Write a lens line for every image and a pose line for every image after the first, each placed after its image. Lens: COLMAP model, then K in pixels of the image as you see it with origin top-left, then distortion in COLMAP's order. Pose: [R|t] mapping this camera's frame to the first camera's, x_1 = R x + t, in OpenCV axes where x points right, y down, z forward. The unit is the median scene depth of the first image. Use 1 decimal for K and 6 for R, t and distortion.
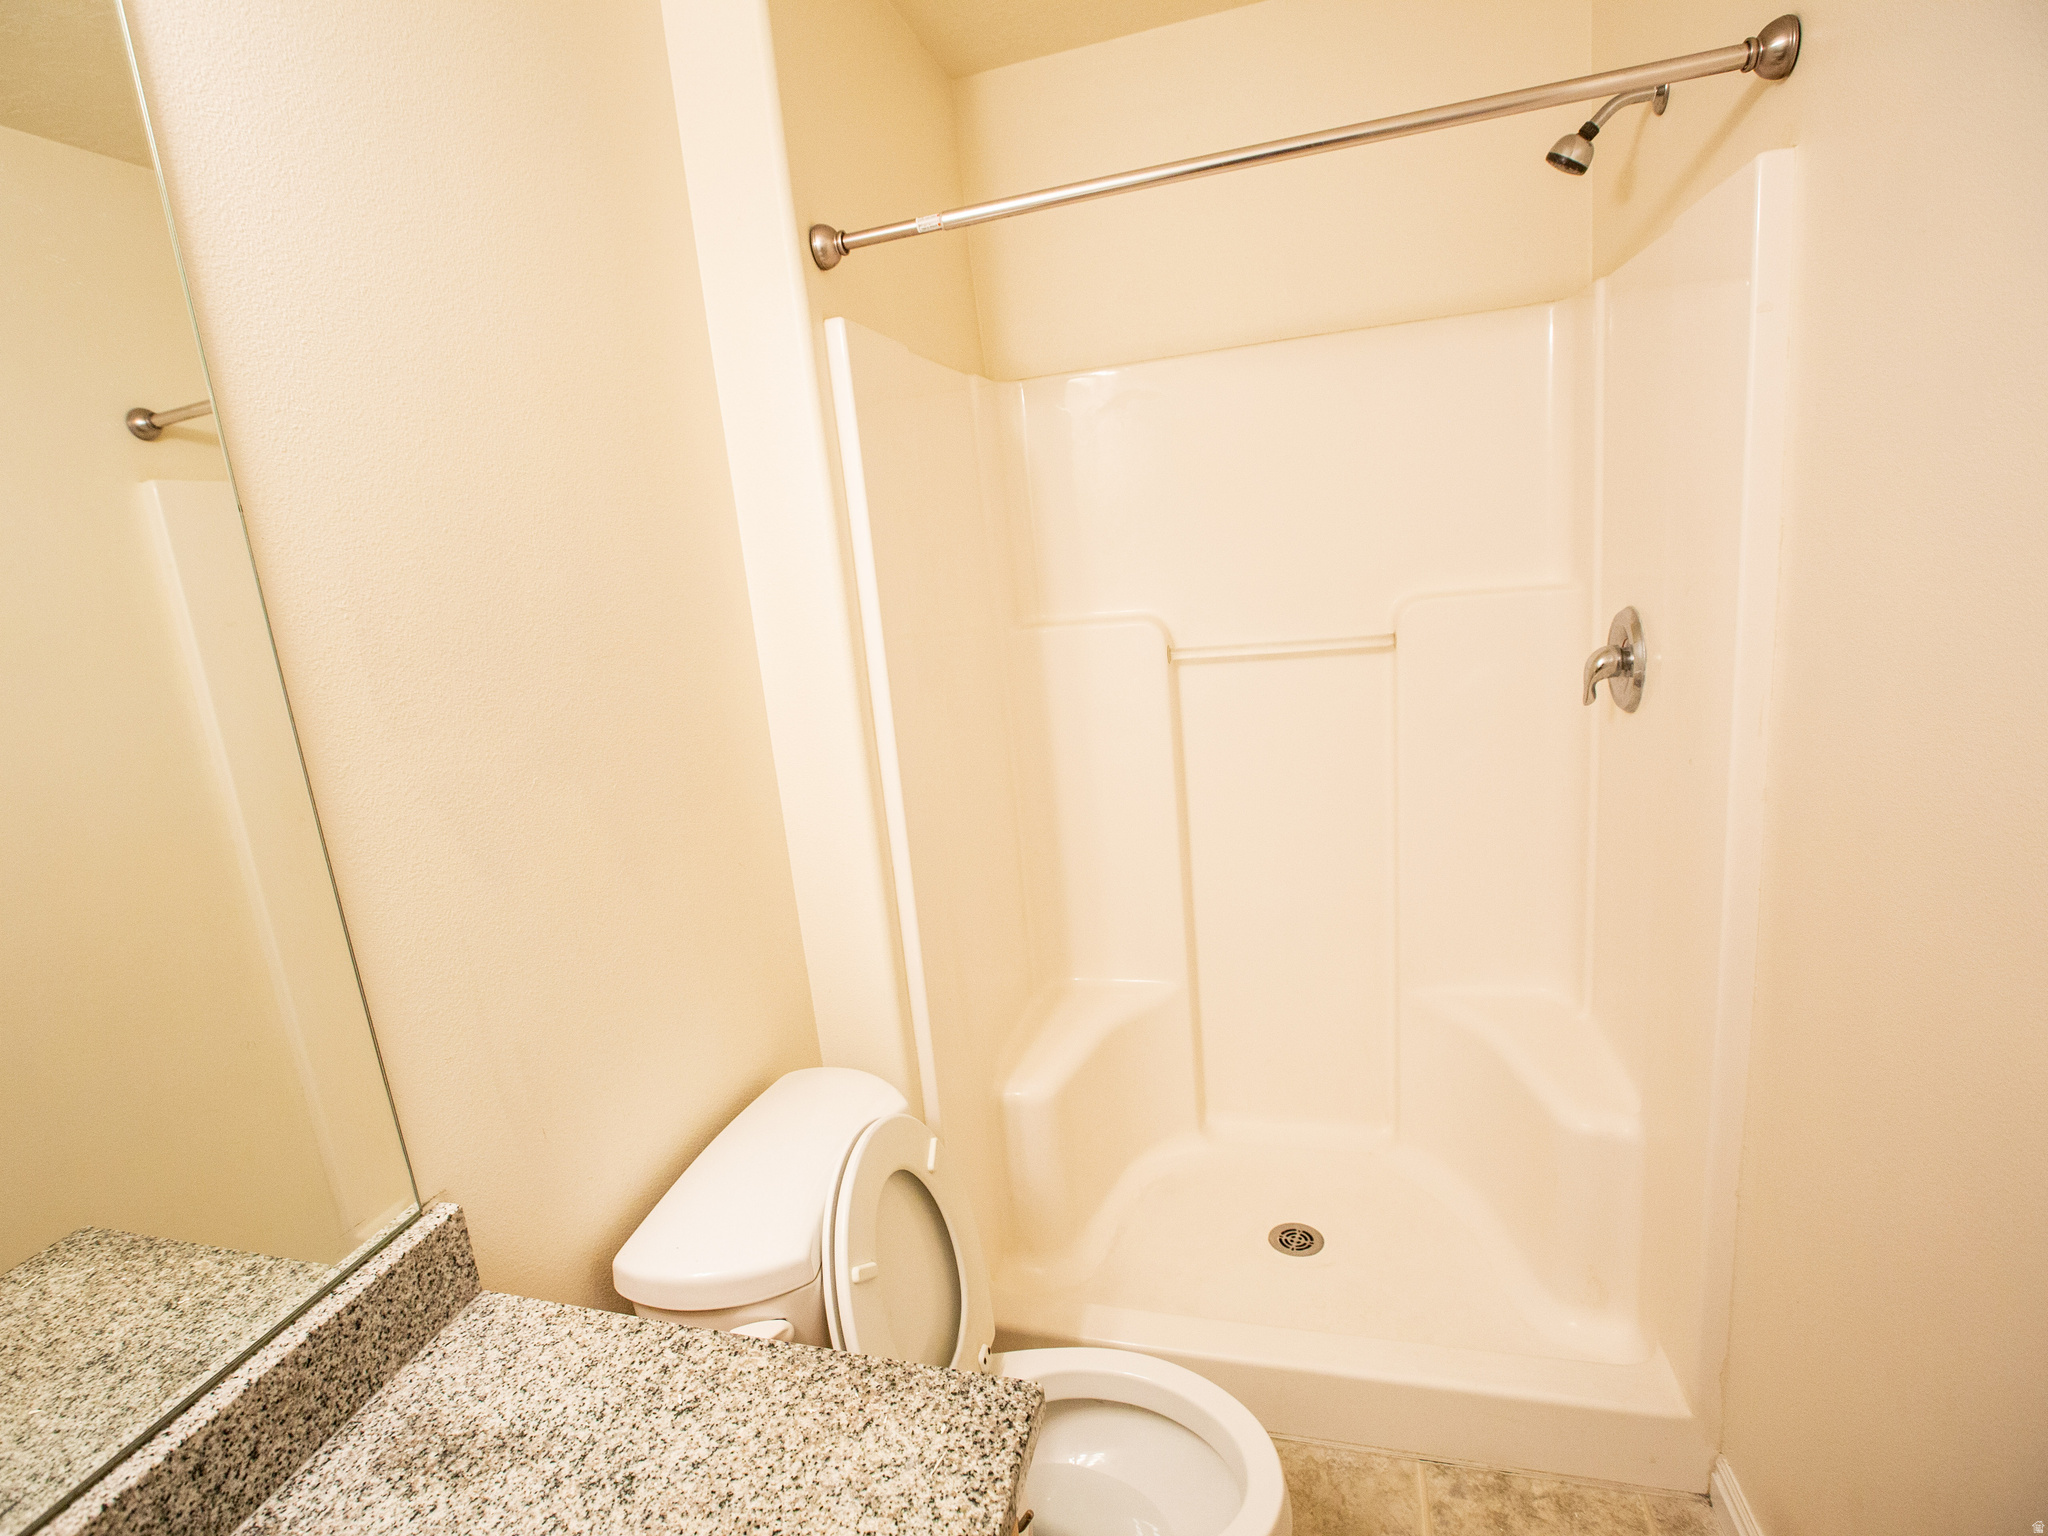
lens RADIAL K [[1043.3, 0, 907.1], [0, 1043.3, 765.6], [0, 0, 1]] dist [-0.047387, 0.015767]
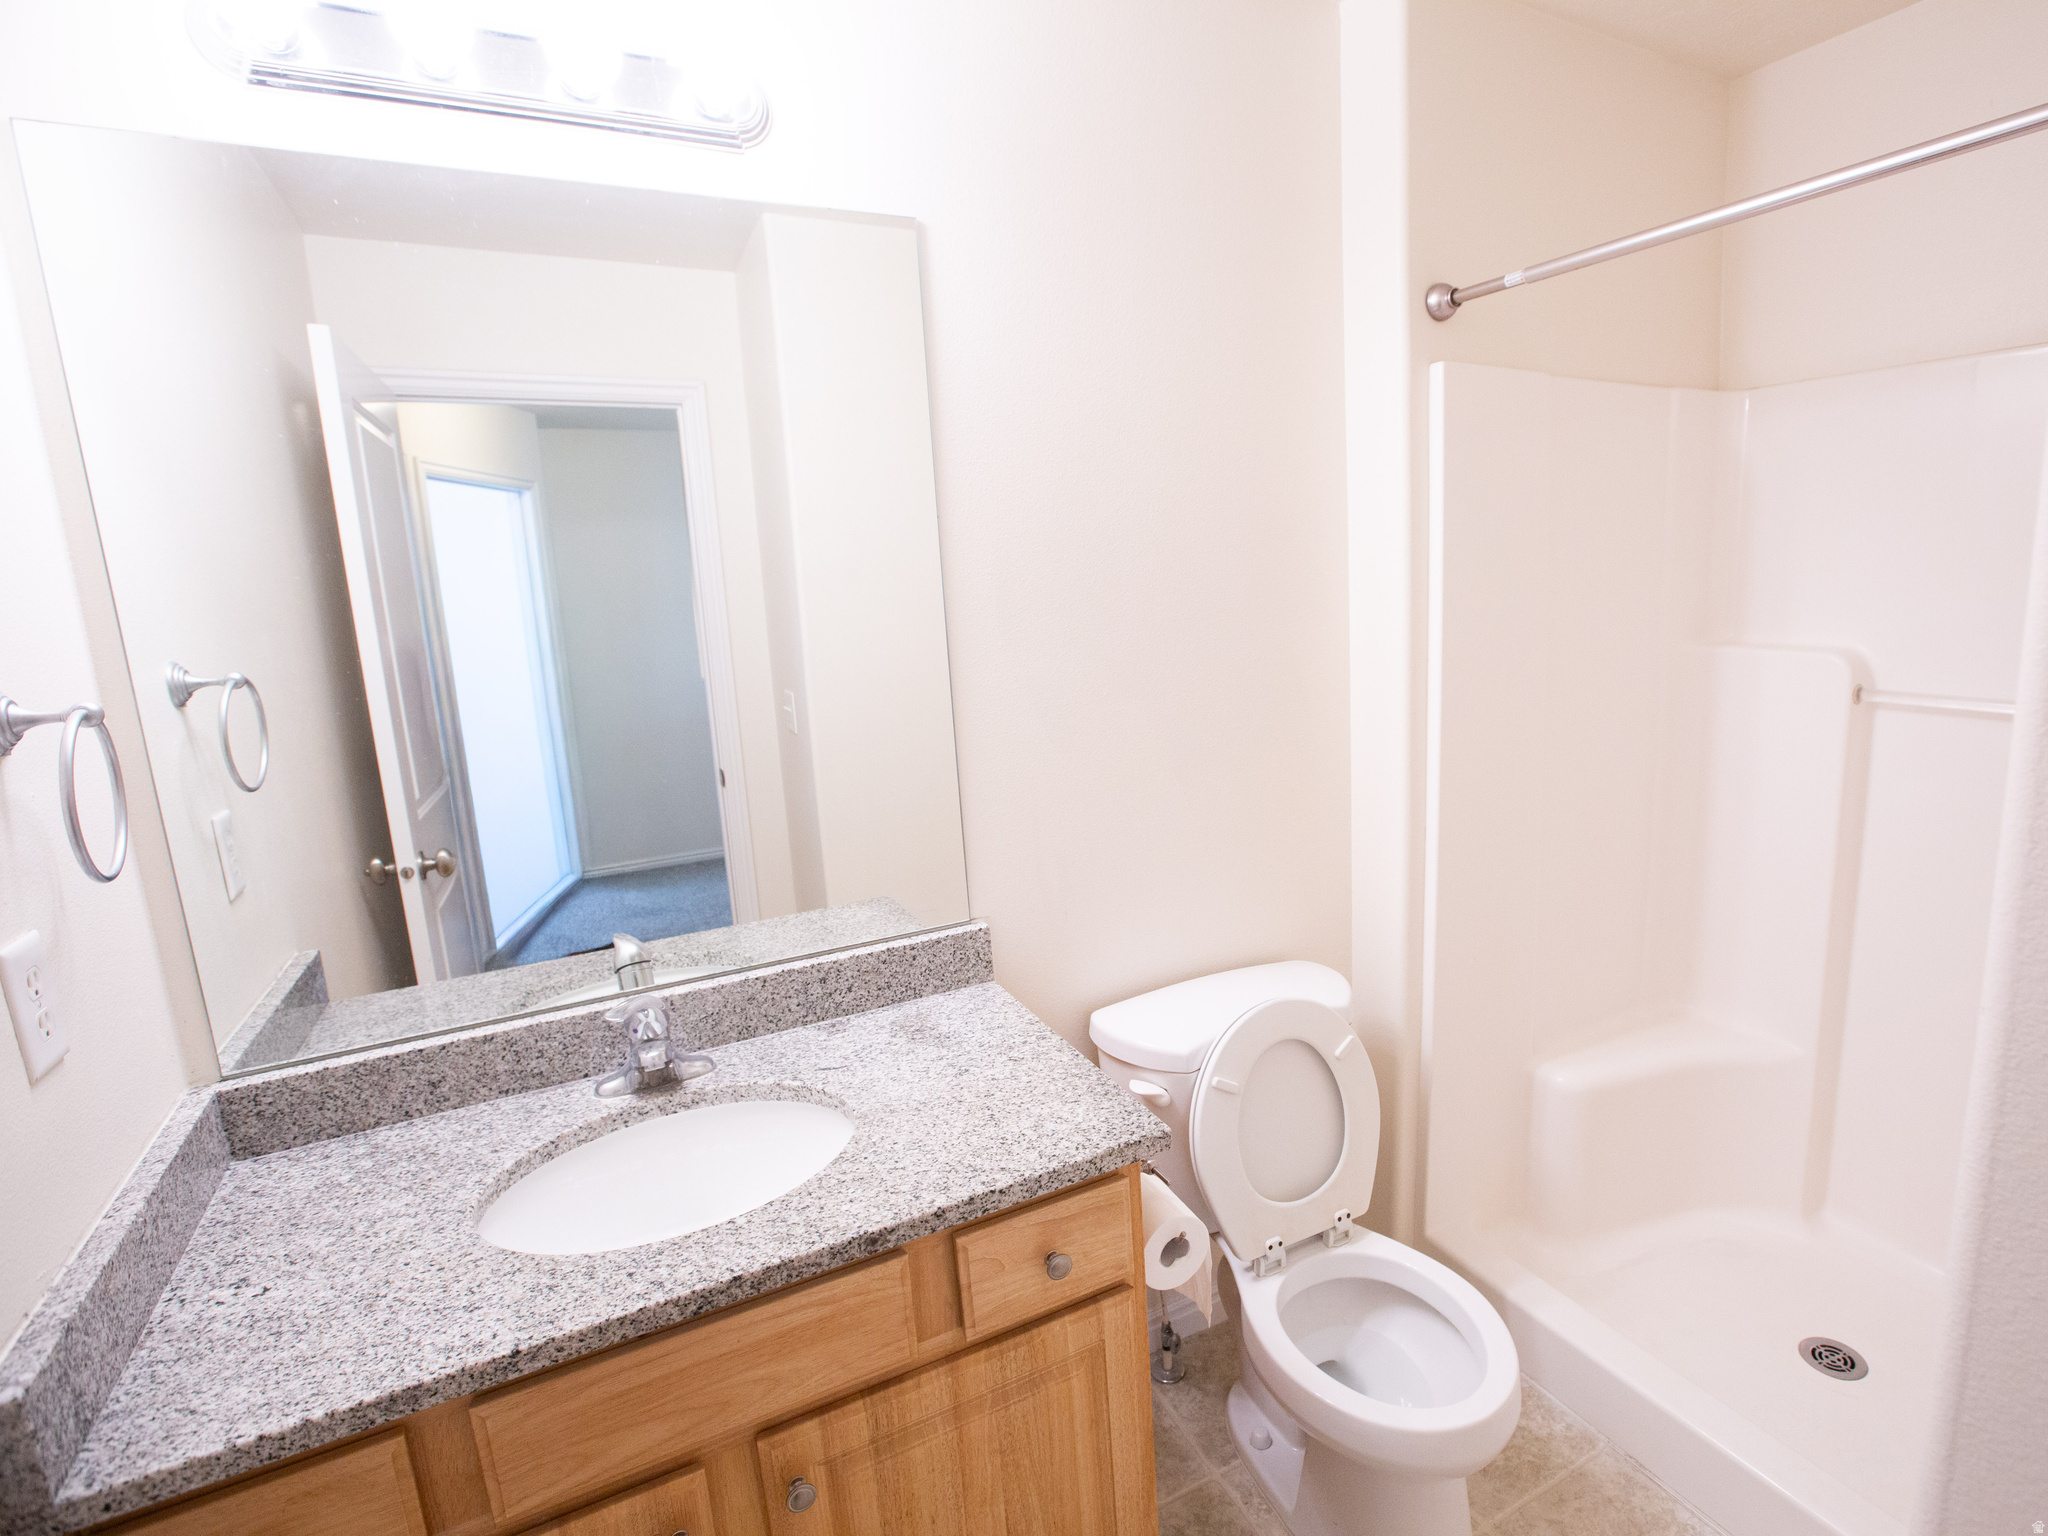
lens RADIAL K [[1049.9, 0, 1132.4], [0, 1049.9, 765.6], [0, 0, 1]] dist [-0.045205, 0.014141]
pose [[0.739739, 0.203240, -0.641466, 0.700608], [-0.177376, 0.978476, 0.105467, -0.054495], [0.649094, 0.035763, 0.759867, -0.162653]]
